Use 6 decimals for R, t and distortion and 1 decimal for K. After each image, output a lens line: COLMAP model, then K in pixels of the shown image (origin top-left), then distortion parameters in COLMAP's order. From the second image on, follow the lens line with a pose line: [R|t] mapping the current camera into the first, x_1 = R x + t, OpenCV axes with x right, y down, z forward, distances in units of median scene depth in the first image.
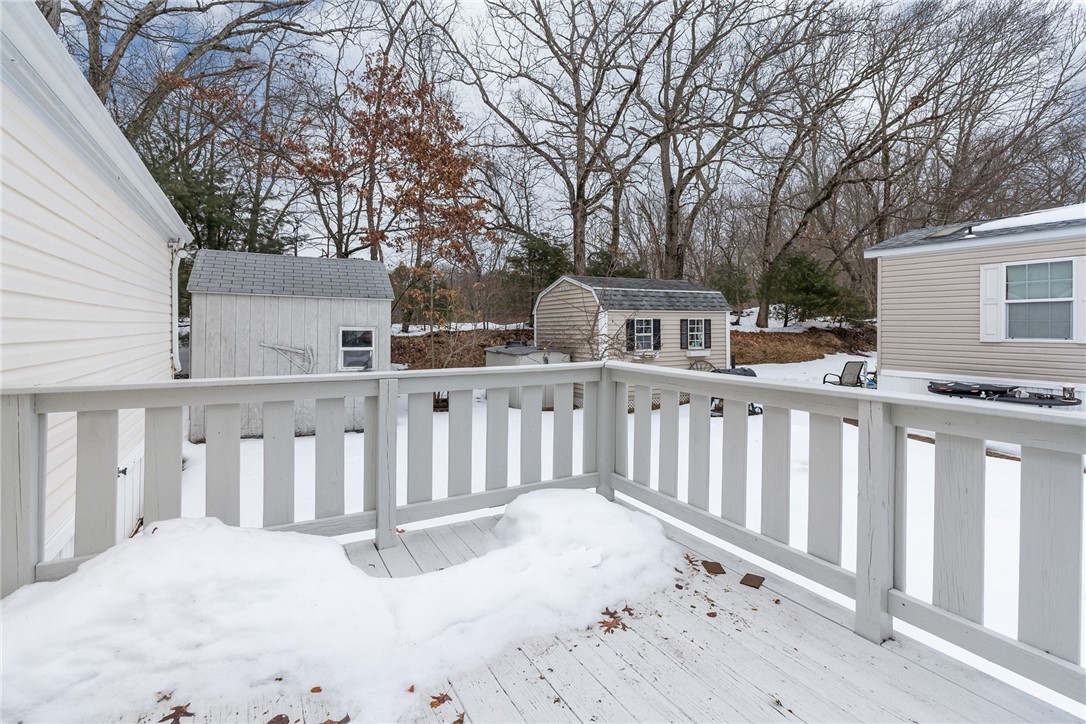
lens RADIAL K [[524.4, 0, 530.7], [0, 524.4, 323.8], [0, 0, 1]] dist [-0.003774, -0.000726]
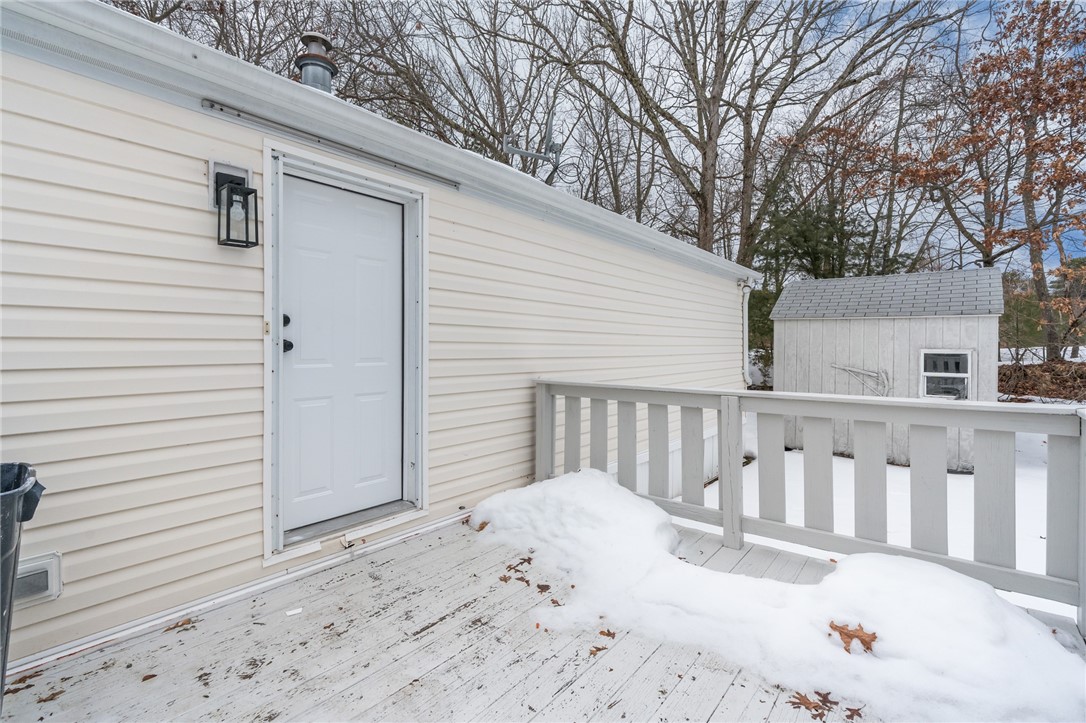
lens RADIAL K [[500.9, 0, 536.9], [0, 500.9, 344.3], [0, 0, 1]] dist [-0.001490, -0.000116]
pose [[0.365268, -0.004211, -0.930893, 0.202301], [0.002315, 0.999991, -0.003616, -0.000996], [0.930900, -0.000834, 0.365274, 0.080903]]
